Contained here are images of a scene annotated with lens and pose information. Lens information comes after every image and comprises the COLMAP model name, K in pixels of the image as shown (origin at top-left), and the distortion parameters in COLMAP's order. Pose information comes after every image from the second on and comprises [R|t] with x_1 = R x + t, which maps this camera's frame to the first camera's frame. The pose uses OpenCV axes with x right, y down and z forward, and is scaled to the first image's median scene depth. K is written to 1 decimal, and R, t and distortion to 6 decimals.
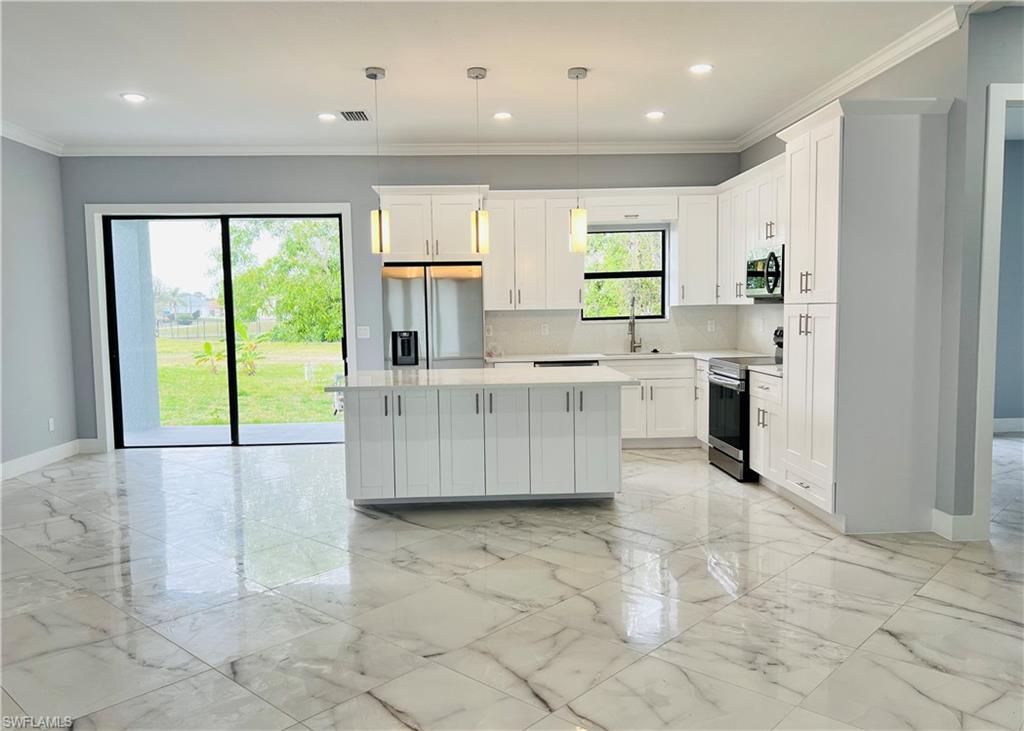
lens RADIAL K [[770.1, 0, 502.9], [0, 770.1, 370.6], [0, 0, 1]] dist [0.030175, -0.051117]
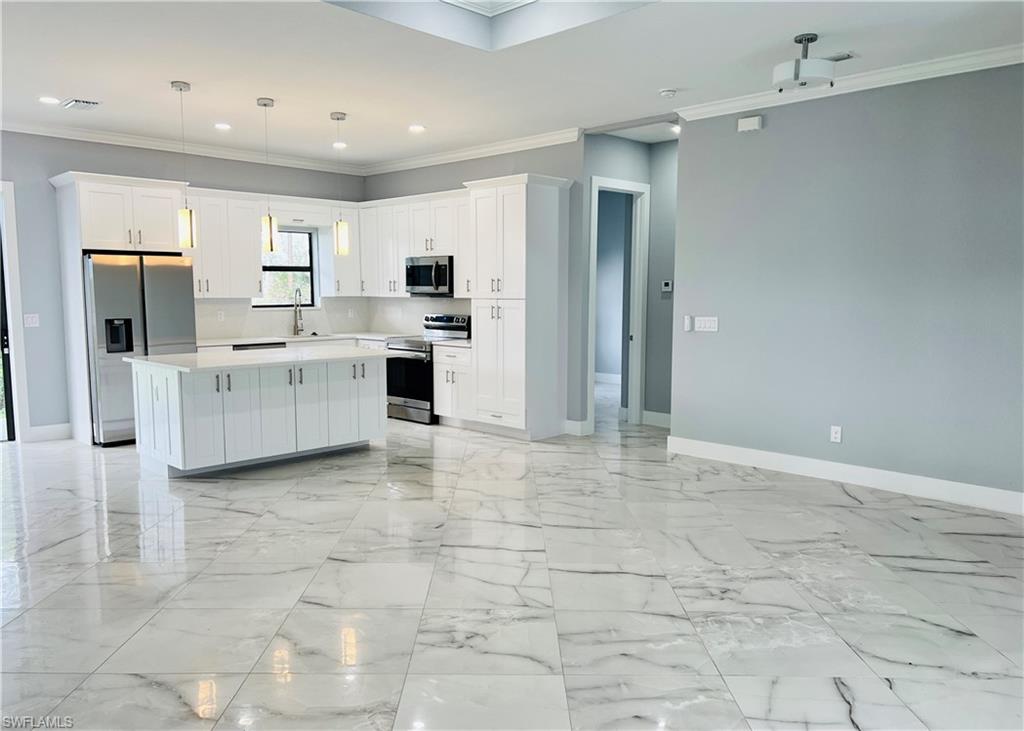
lens RADIAL K [[770.1, 0, 507.8], [0, 770.1, 392.3], [0, 0, 1]] dist [0.030175, -0.051117]
pose [[0.720120, -0.071629, 0.690142, -0.467000], [0.040642, 0.997304, 0.061101, 0.004836], [-0.692658, -0.015952, 0.721090, -0.092214]]
